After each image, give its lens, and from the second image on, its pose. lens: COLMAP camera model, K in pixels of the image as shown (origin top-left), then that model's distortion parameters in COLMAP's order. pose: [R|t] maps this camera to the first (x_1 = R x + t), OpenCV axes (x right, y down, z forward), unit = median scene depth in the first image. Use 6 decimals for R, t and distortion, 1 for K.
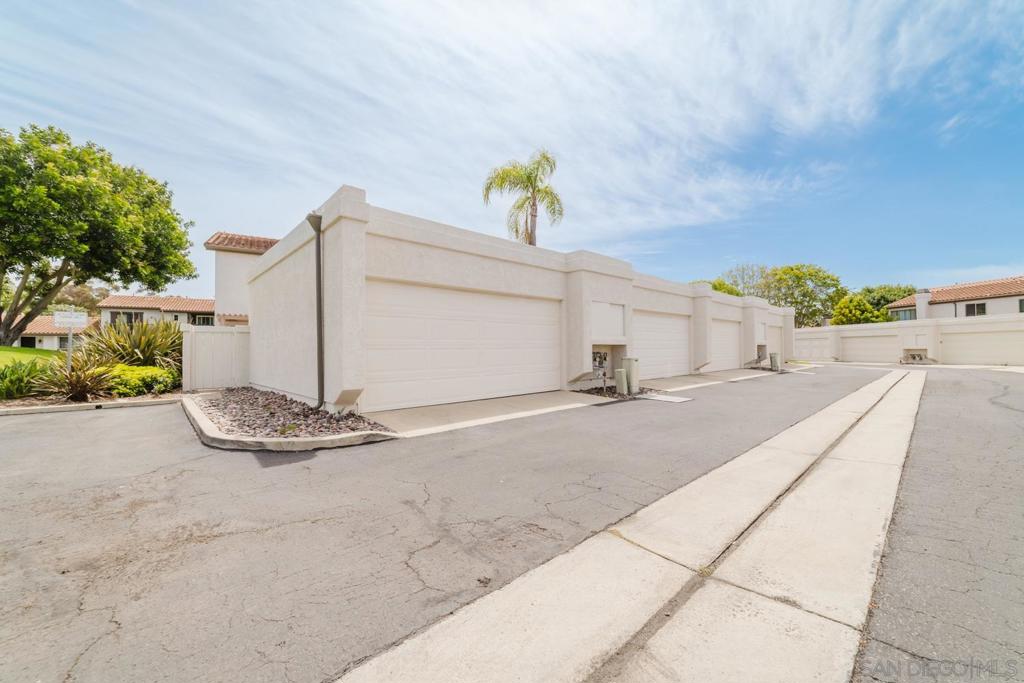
lens RADIAL K [[400.5, 0, 508.5], [0, 400.5, 344.1], [0, 0, 1]] dist [-0.002681, -0.000210]
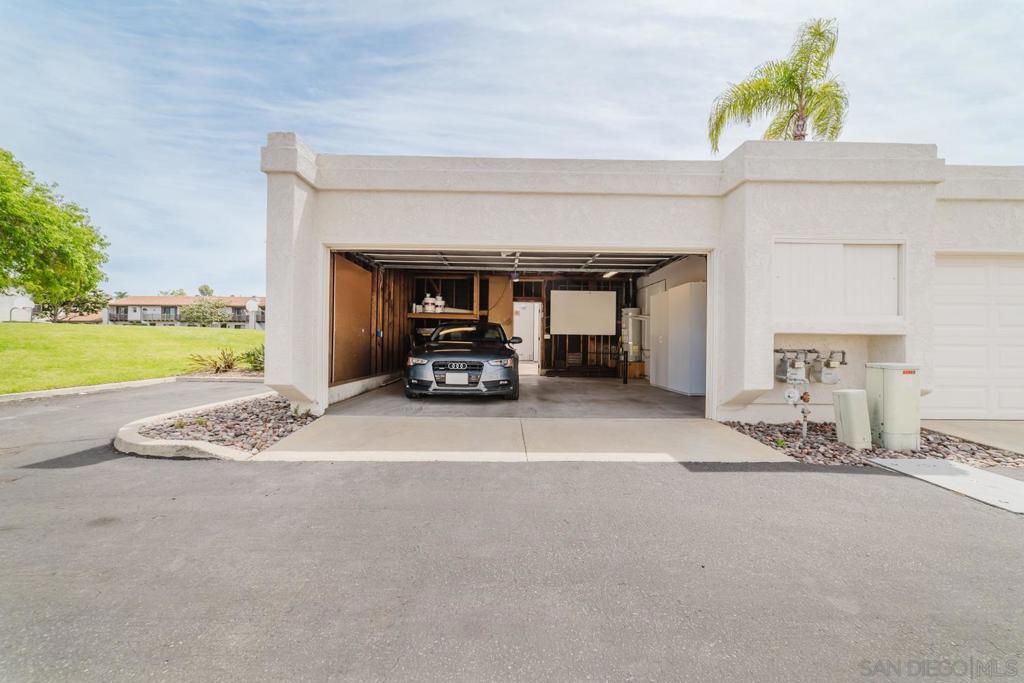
lens RADIAL K [[400.5, 0, 508.5], [0, 400.5, 344.1], [0, 0, 1]] dist [-0.002681, -0.000210]
pose [[0.741916, 0.013414, -0.670358, 0.264899], [-0.008081, 0.999906, 0.011066, 0.010239], [0.670444, -0.002793, 0.741955, 0.383683]]
